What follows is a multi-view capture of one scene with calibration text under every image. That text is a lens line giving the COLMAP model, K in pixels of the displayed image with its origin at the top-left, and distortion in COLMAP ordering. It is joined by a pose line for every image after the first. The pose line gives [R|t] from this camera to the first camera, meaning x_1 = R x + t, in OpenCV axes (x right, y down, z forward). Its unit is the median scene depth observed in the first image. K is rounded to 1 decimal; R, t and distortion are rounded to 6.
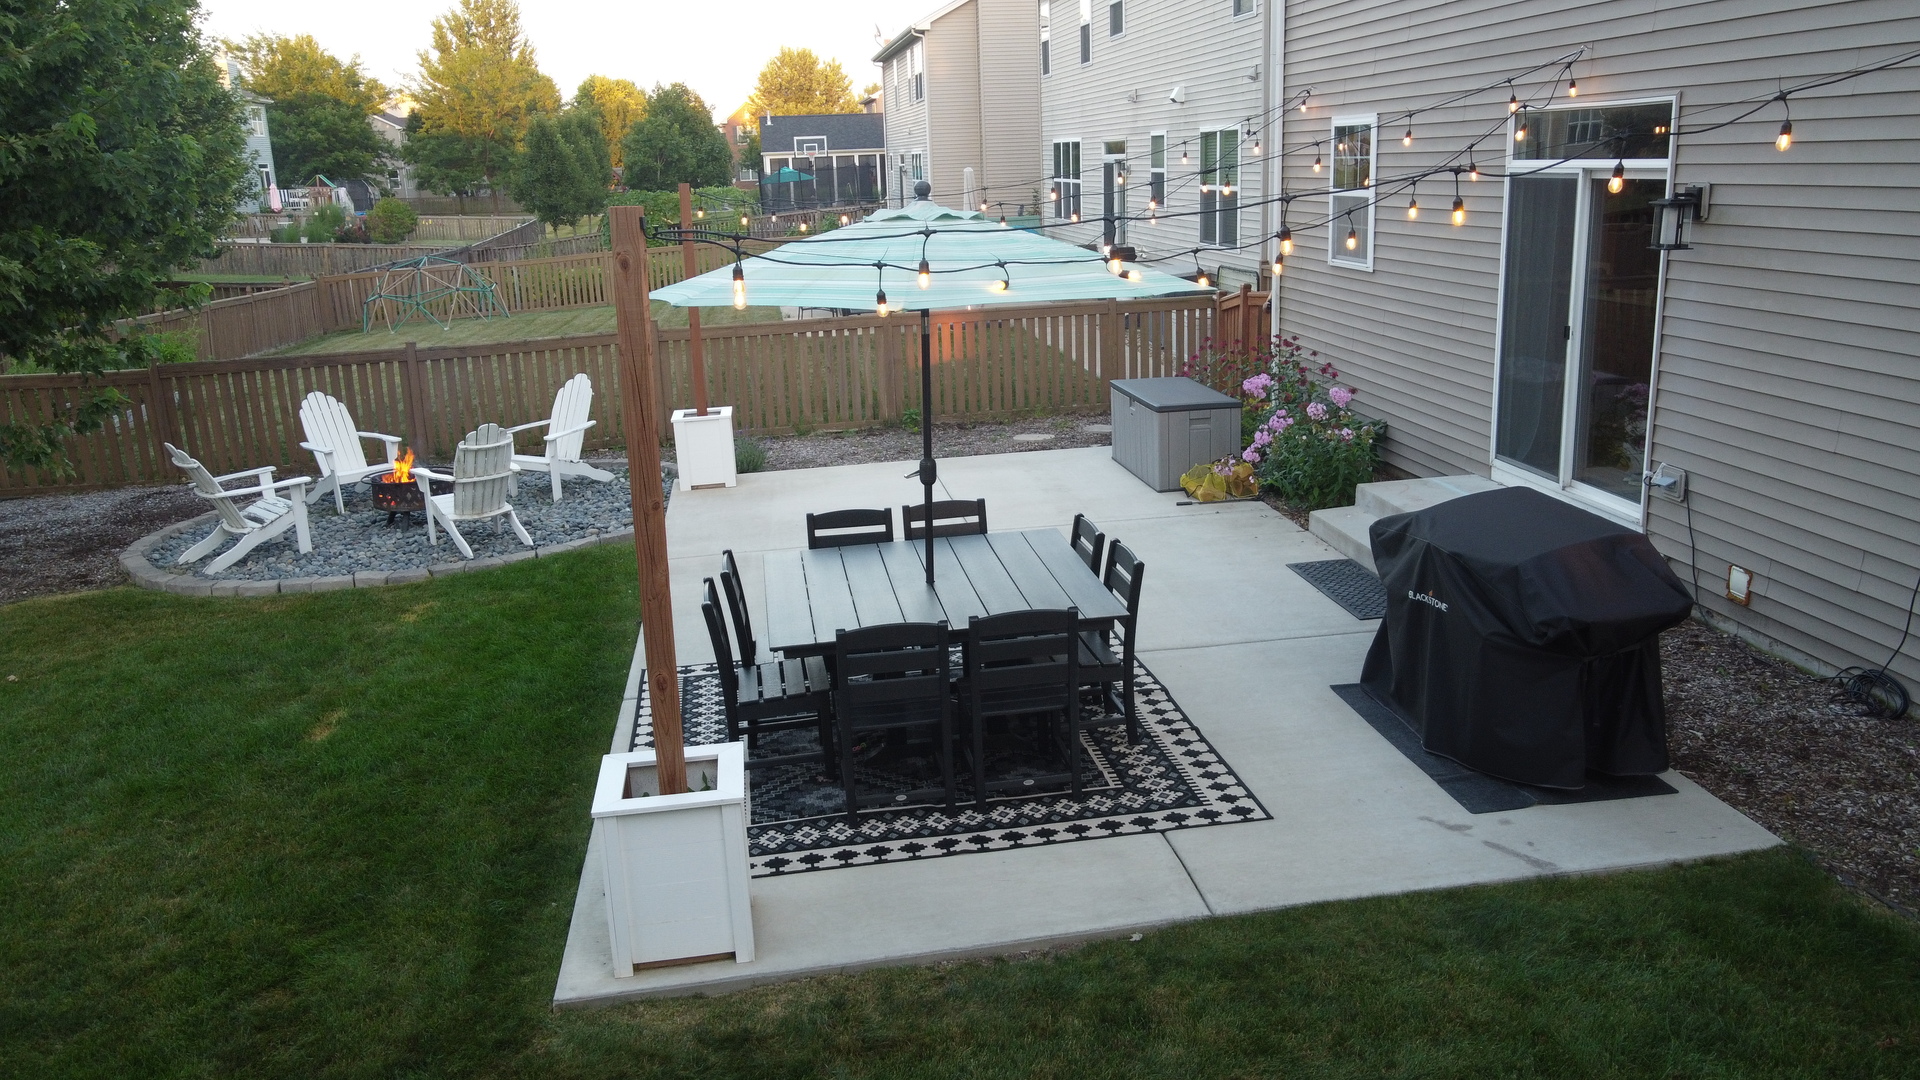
lens RADIAL K [[1458.6, 0, 954.4], [0, 1458.6, 507.4], [0, 0, 1]] dist [0.004297, 0.009391]
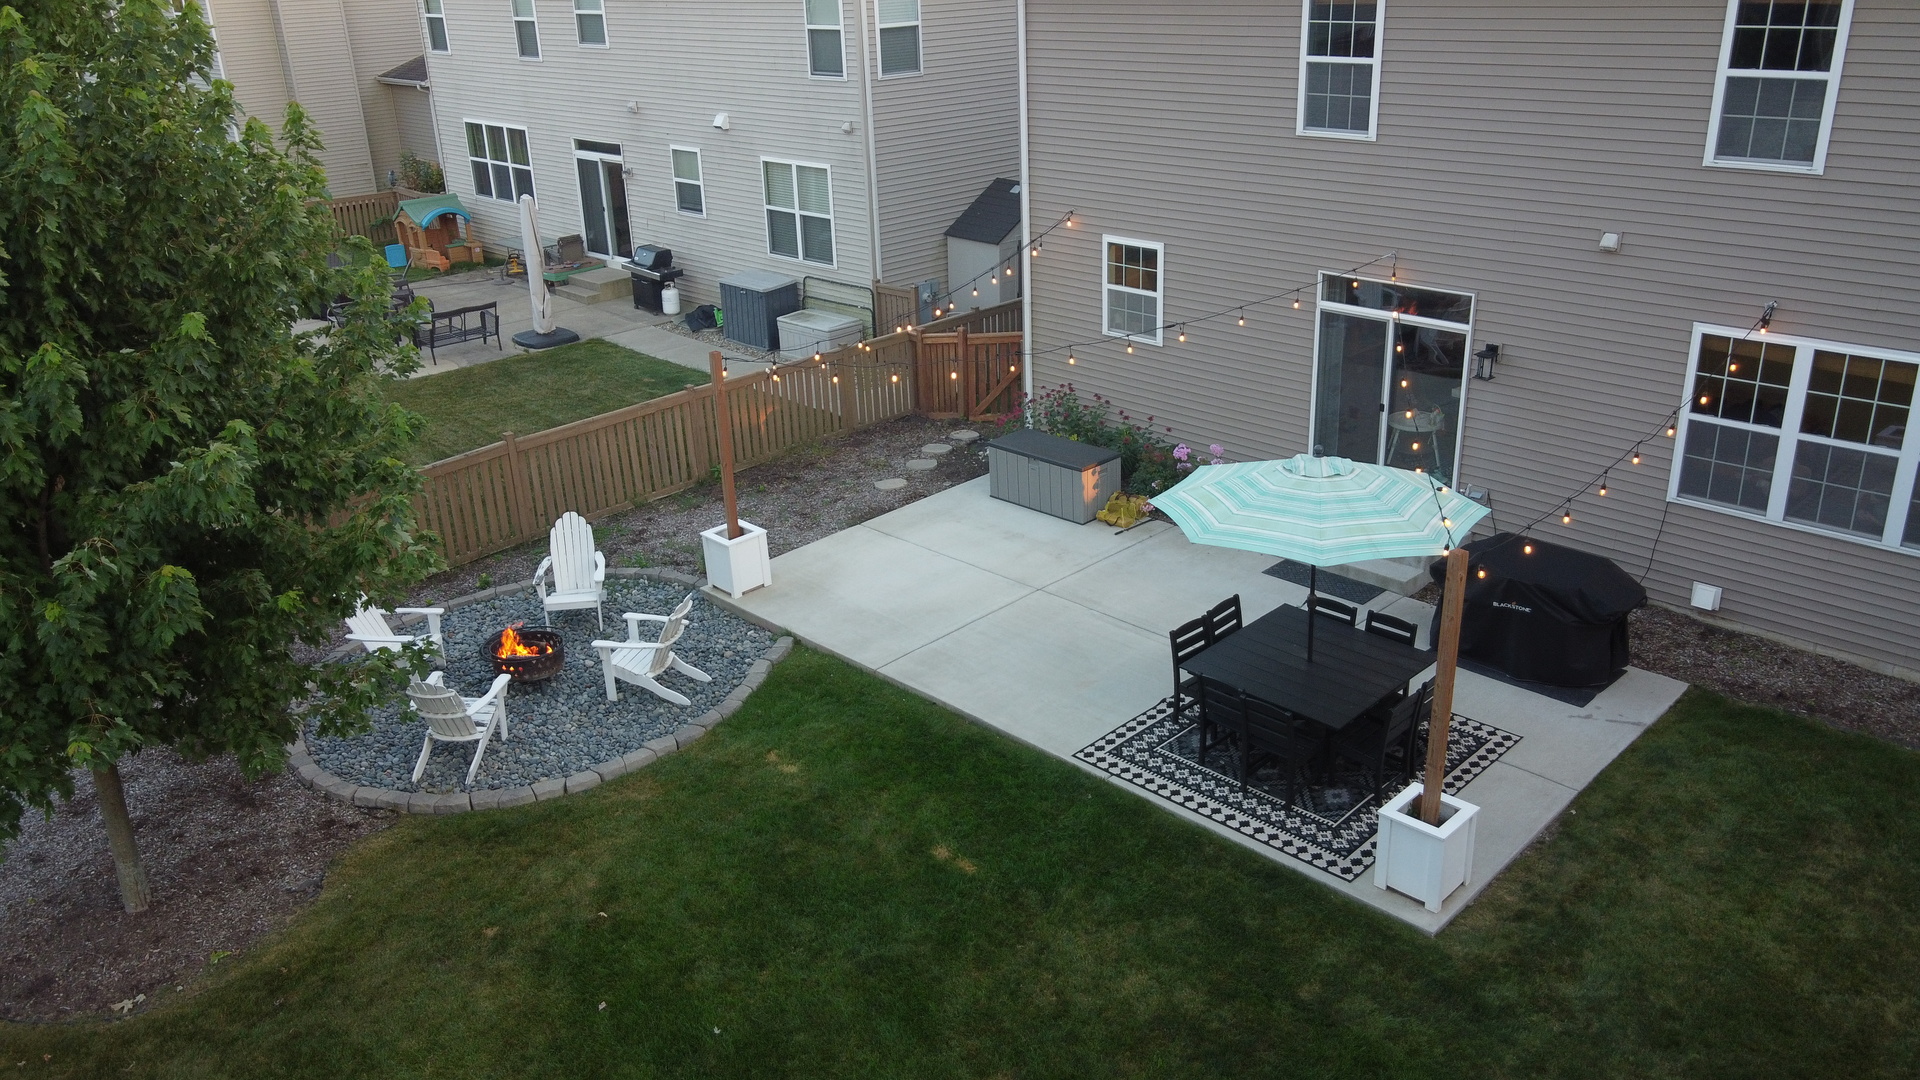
lens RADIAL K [[1458.6, 0, 954.4], [0, 1458.6, 507.4], [0, 0, 1]] dist [0.004297, 0.009391]
pose [[0.799441, -0.210943, 0.562492, -1.013791], [0.142860, 0.976219, 0.163056, -0.368617], [-0.583511, -0.049996, 0.810565, -0.118680]]
